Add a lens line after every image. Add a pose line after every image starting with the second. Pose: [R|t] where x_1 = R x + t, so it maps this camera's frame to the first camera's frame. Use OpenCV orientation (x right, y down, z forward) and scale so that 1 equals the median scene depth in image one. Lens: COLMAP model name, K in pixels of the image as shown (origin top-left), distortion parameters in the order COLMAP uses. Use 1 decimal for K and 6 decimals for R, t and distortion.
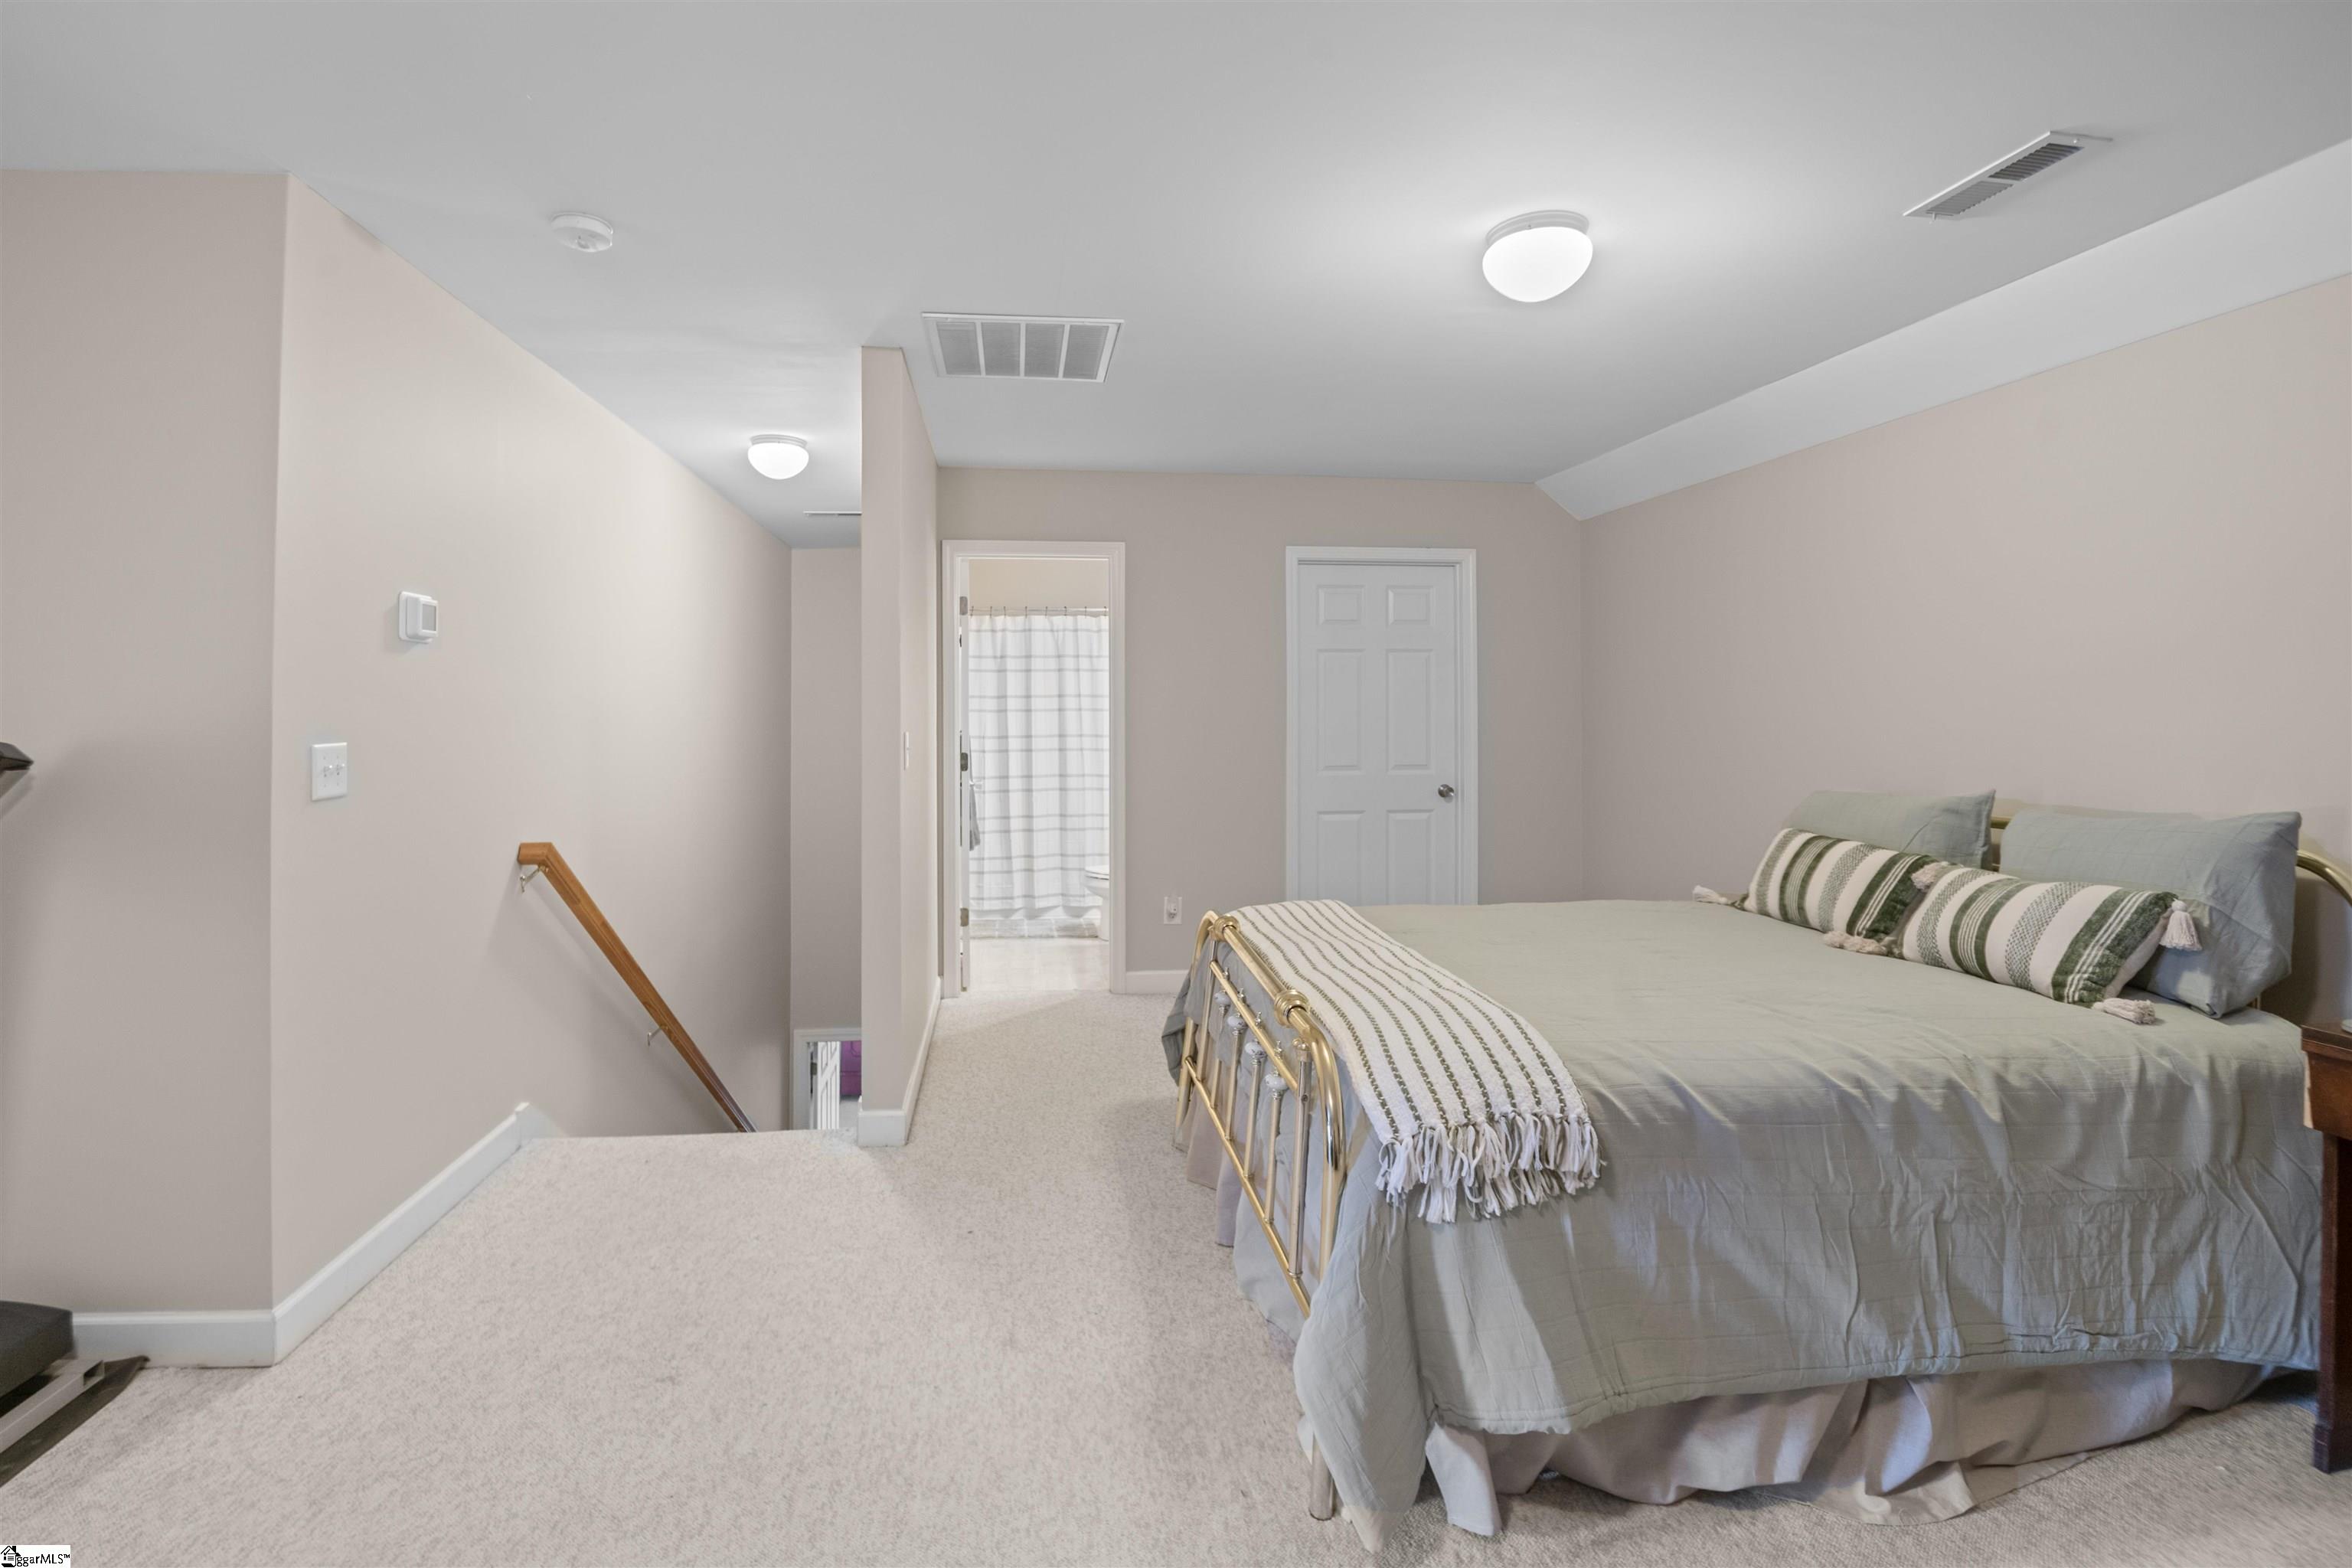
lens RADIAL K [[1023.1, 0, 1119.2], [0, 1023.1, 711.6], [0, 0, 1]] dist [-0.017840, -0.004179]
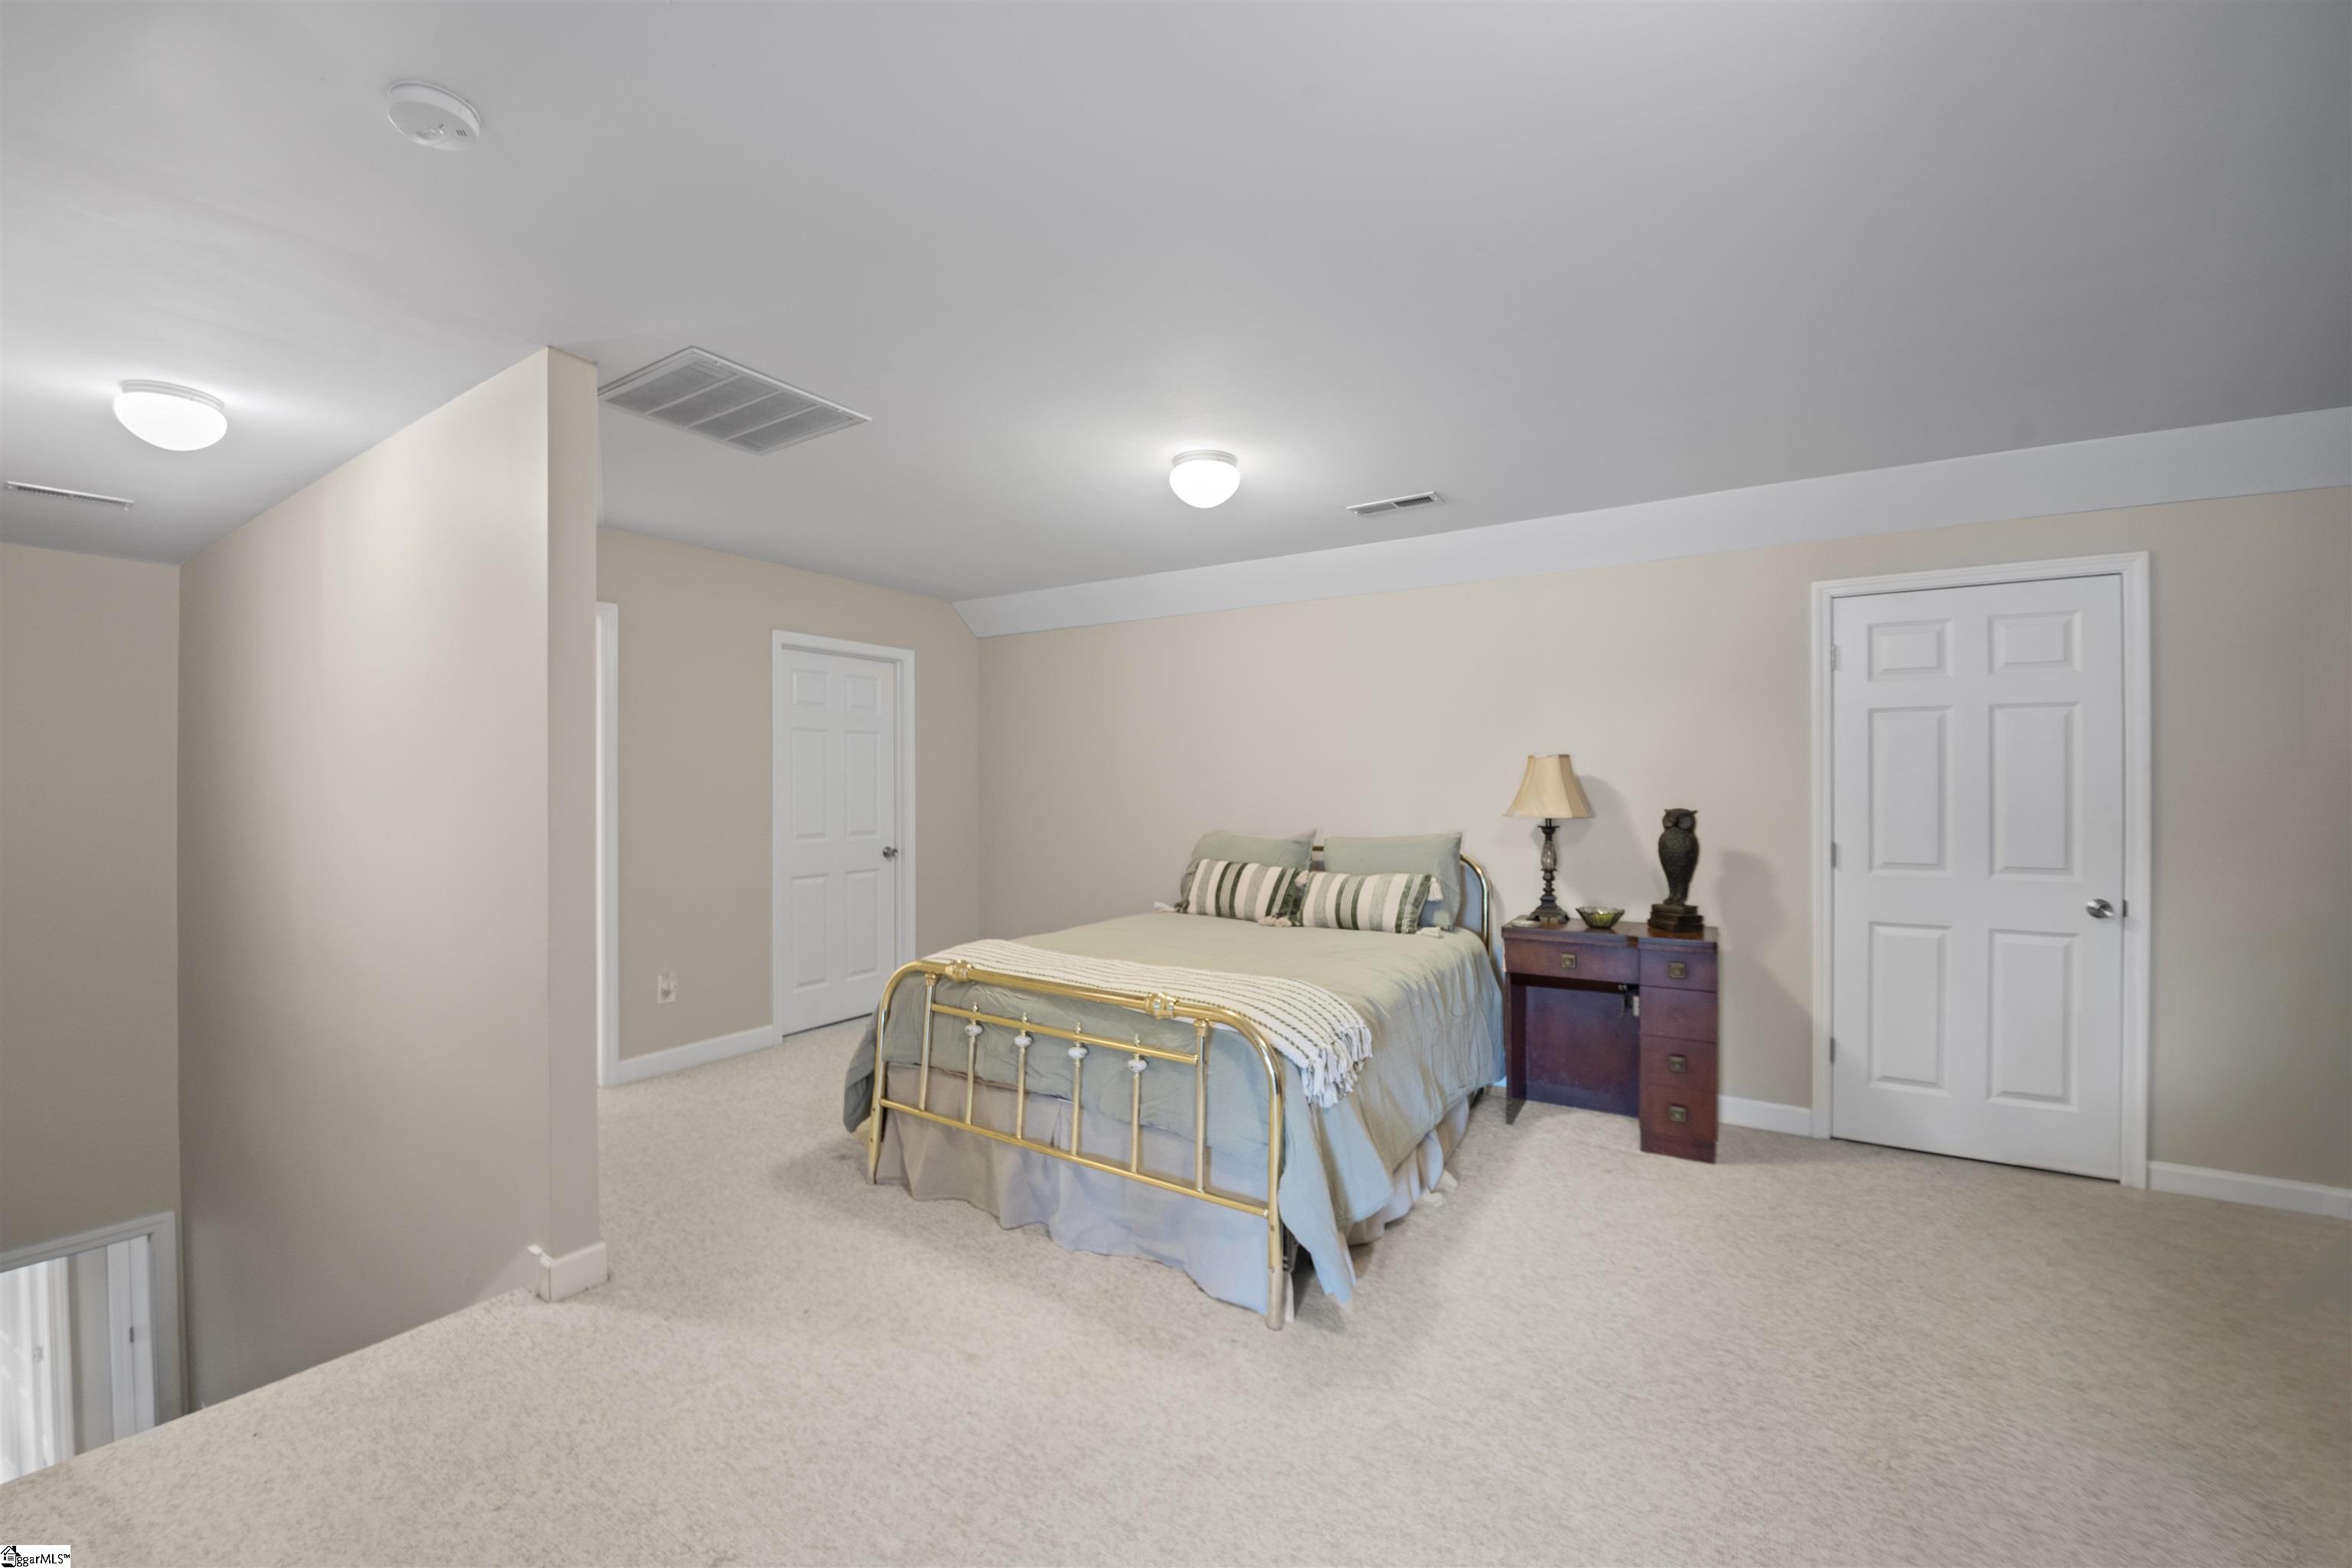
lens RADIAL K [[922.4, 0, 1120.3], [0, 922.4, 799.1], [0, 0, 1]] dist [-0.022519, -0.002424]
pose [[0.657631, -0.012228, 0.753241, -0.737462], [0.000364, 0.999873, 0.015914, -0.001707], [-0.753340, -0.010191, 0.657552, 0.228435]]
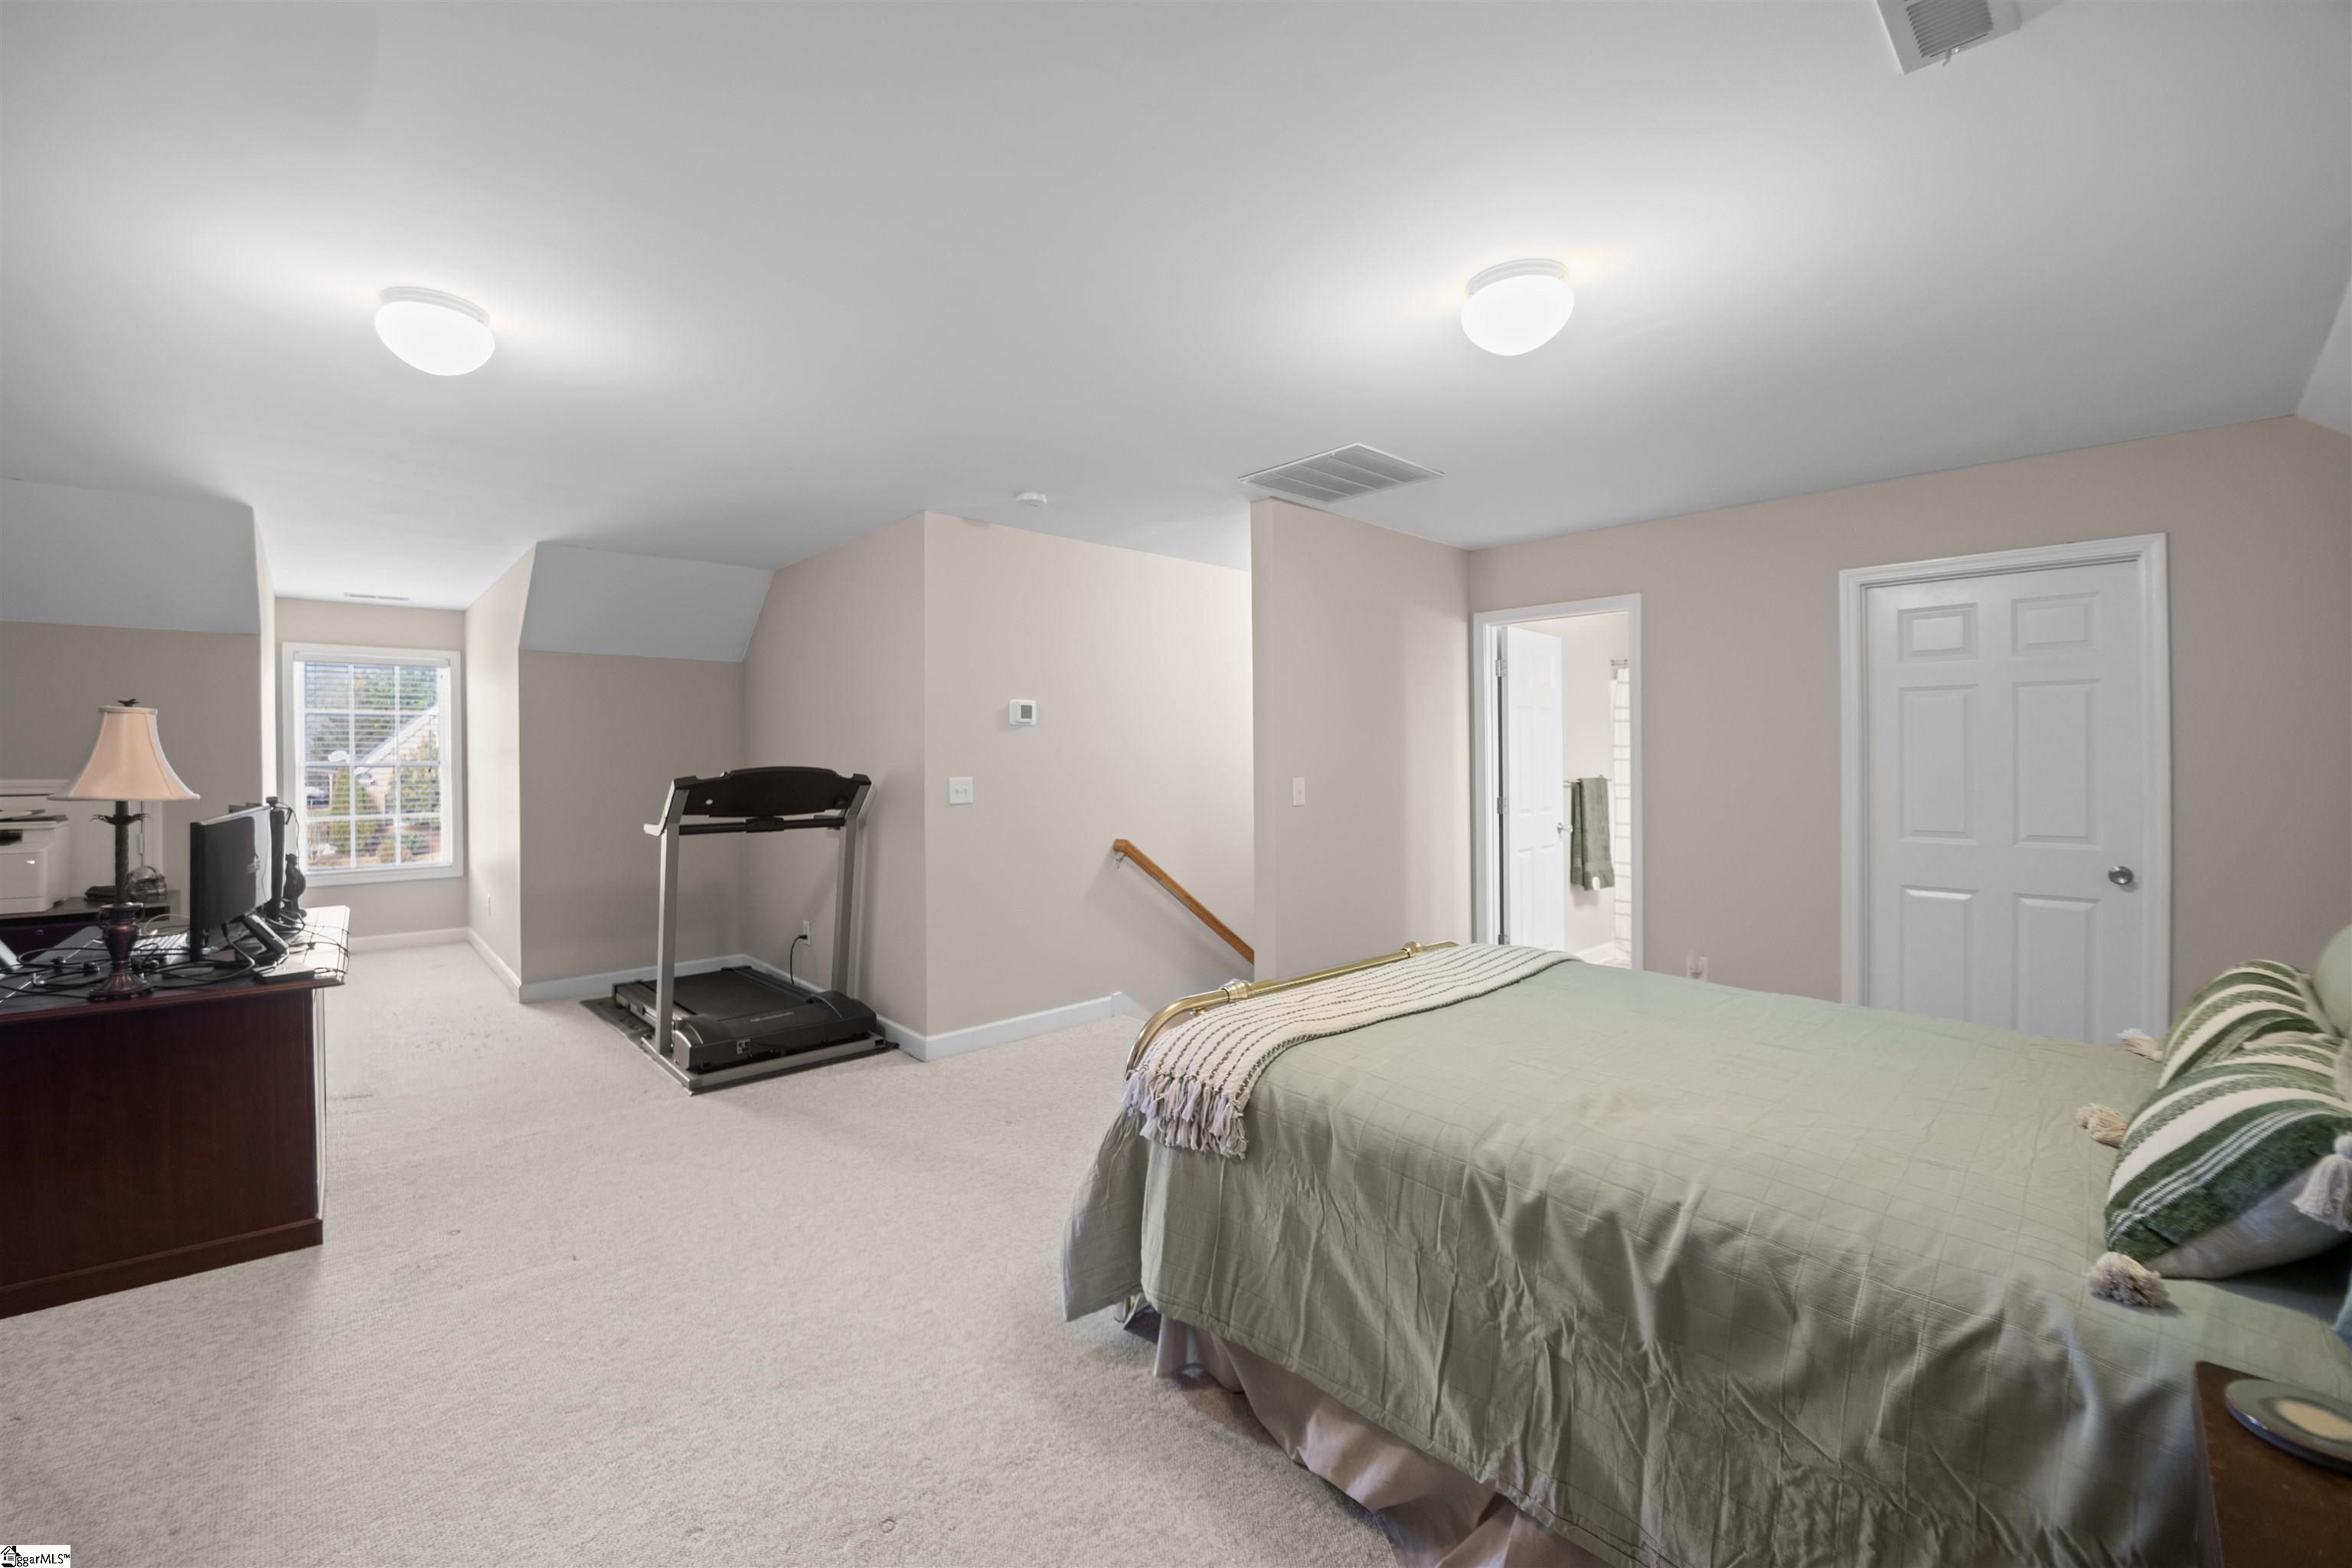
lens RADIAL K [[922.4, 0, 1167.5], [0, 922.4, 769.3], [0, 0, 1]] dist [-0.022519, -0.002424]
pose [[0.603579, 0.011853, -0.797215, 0.997011], [-0.001106, 0.999901, 0.014029, -0.012166], [0.797303, -0.007586, 0.603532, 0.203713]]
